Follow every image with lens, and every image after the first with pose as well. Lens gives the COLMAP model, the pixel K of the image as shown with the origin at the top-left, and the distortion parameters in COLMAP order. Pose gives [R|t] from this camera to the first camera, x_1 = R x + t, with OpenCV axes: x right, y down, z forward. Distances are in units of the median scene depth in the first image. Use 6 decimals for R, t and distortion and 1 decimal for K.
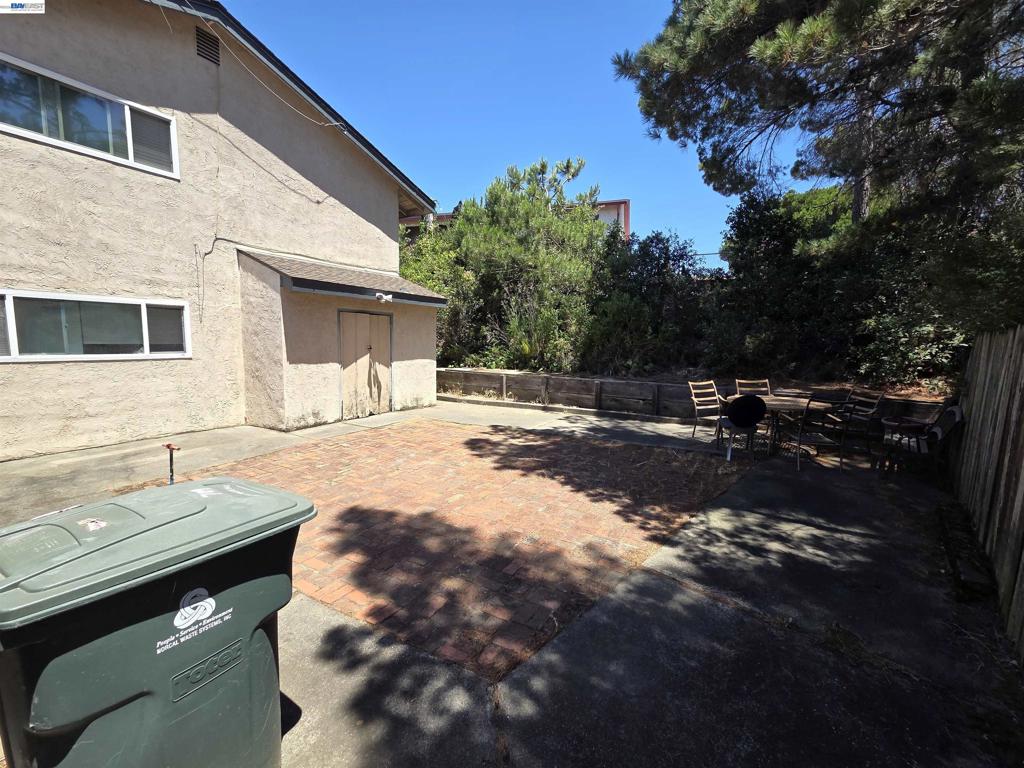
lens RADIAL K [[417.5, 0, 512.0], [0, 417.5, 384.0], [0, 0, 1]] dist [0.003844, -0.000580]
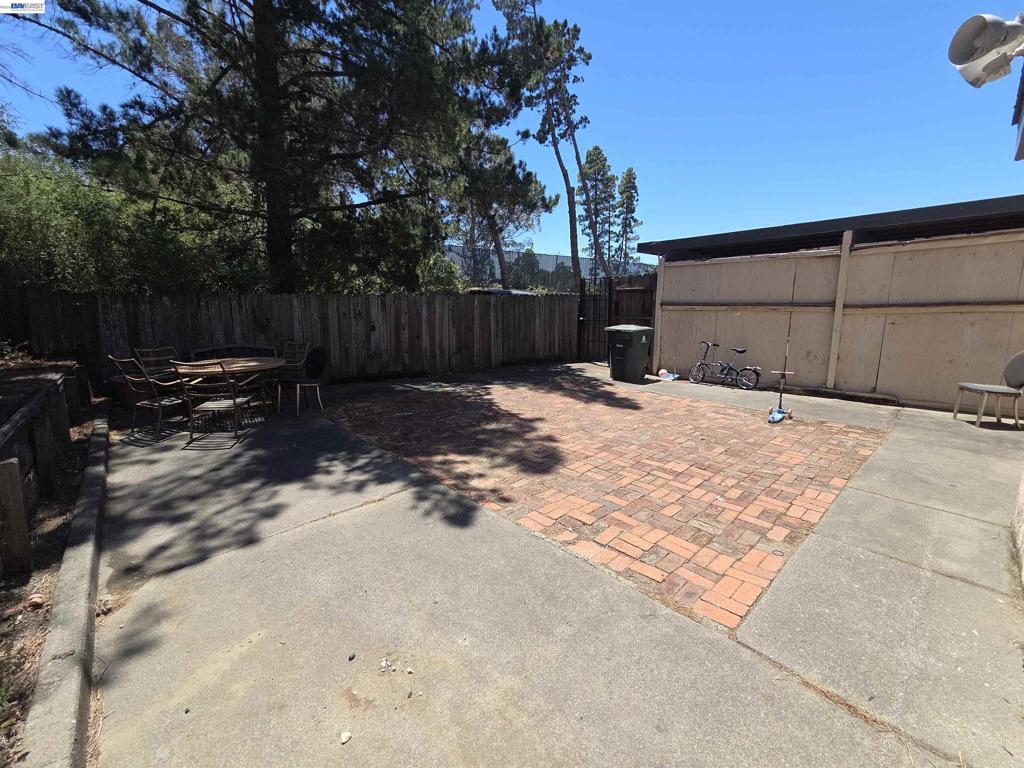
lens RADIAL K [[417.5, 0, 512.0], [0, 417.5, 384.0], [0, 0, 1]] dist [0.003844, -0.000580]
pose [[-0.961598, -0.072017, 0.264844, -0.203024], [0.008856, 0.956316, 0.292199, -0.152967], [-0.274318, 0.283324, -0.918954, 1.647419]]
